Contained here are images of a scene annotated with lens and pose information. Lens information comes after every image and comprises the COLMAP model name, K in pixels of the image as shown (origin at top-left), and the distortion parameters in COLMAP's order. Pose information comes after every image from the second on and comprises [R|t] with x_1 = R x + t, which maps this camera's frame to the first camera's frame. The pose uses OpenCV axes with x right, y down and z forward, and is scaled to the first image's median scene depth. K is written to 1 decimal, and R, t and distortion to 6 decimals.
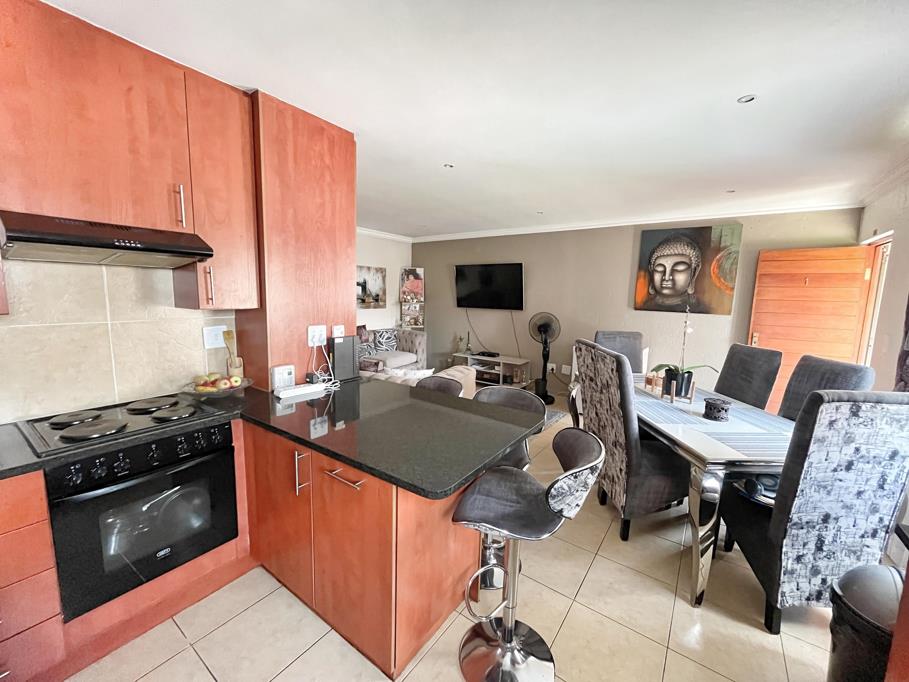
lens RADIAL K [[365.3, 0, 454.5], [0, 365.3, 342.2], [0, 0, 1]] dist [0.000083, 0.000024]
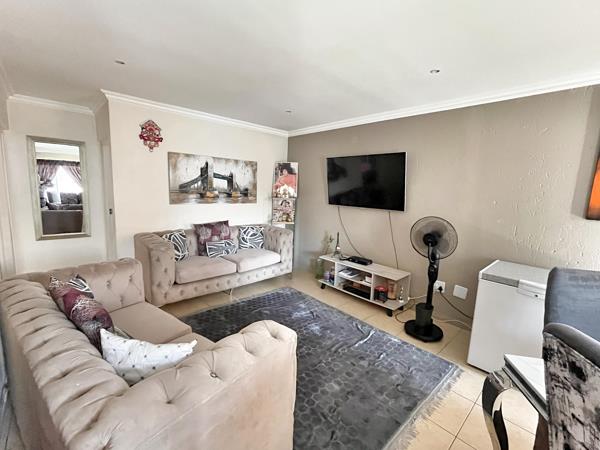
lens RADIAL K [[262.0, 0, 301.3], [0, 262.0, 224.1], [0, 0, 1]] dist [0.002724, -0.000030]
pose [[0.978489, 0.044018, -0.201547, 0.077618], [-0.044729, 0.998999, 0.001029, -0.045690], [0.201391, 0.008008, 0.979478, 0.360141]]
